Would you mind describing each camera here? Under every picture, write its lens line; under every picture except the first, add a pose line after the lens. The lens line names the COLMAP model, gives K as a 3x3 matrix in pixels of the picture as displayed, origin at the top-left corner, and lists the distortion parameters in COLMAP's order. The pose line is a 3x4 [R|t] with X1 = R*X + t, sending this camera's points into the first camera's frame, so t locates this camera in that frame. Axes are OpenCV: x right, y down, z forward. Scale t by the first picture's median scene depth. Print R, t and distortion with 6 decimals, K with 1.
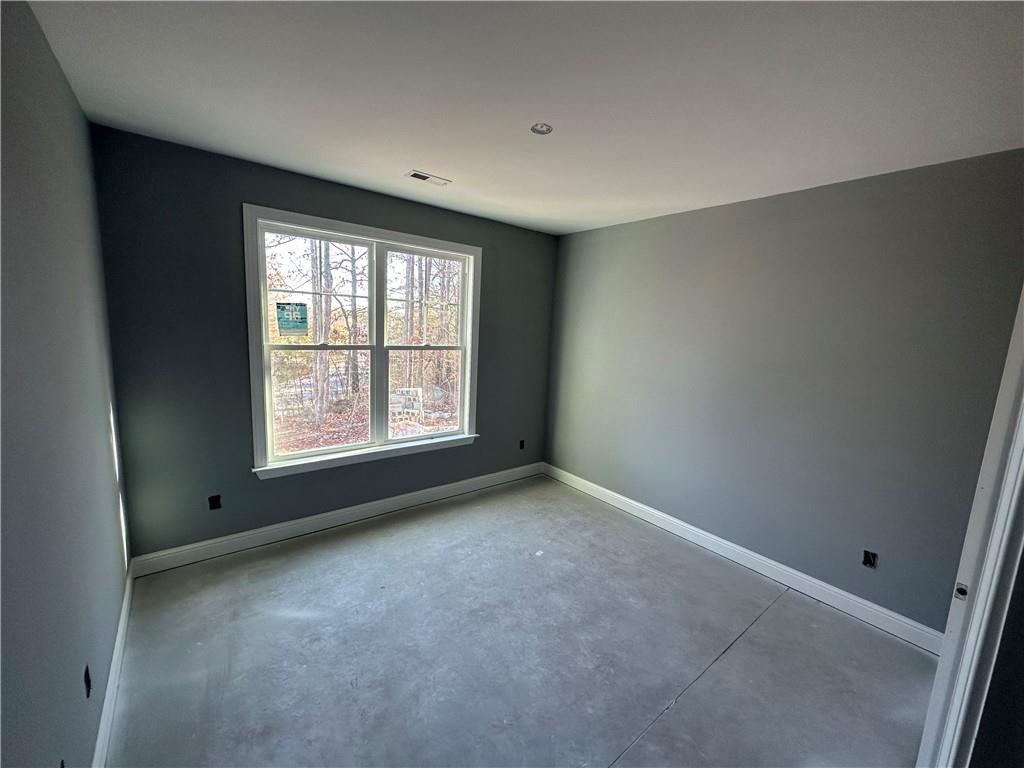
lens RADIAL K [[407.9, 0, 513.2], [0, 407.9, 384.1], [0, 0, 1]] dist [-0.000487, -0.000634]
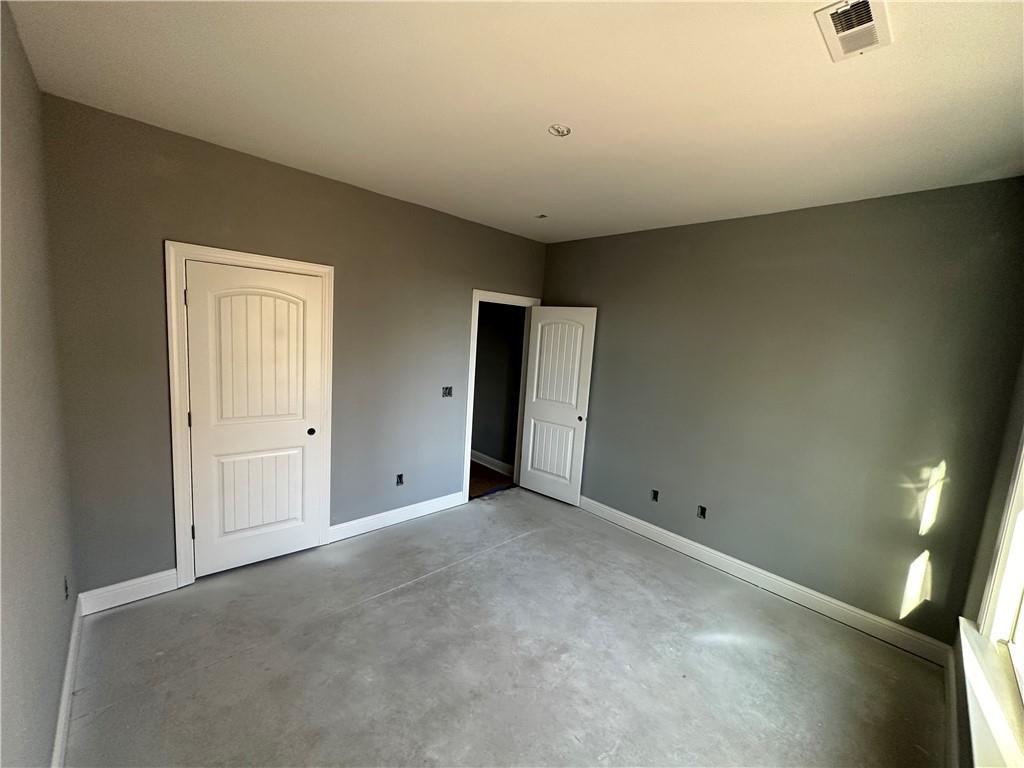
lens RADIAL K [[407.9, 0, 513.2], [0, 407.9, 384.1], [0, 0, 1]] dist [-0.000487, -0.000634]
pose [[-0.989642, -0.100654, -0.102363, 0.170367], [-0.125266, 0.953757, 0.273232, -0.250873], [0.070128, 0.283224, -0.956486, 1.692164]]
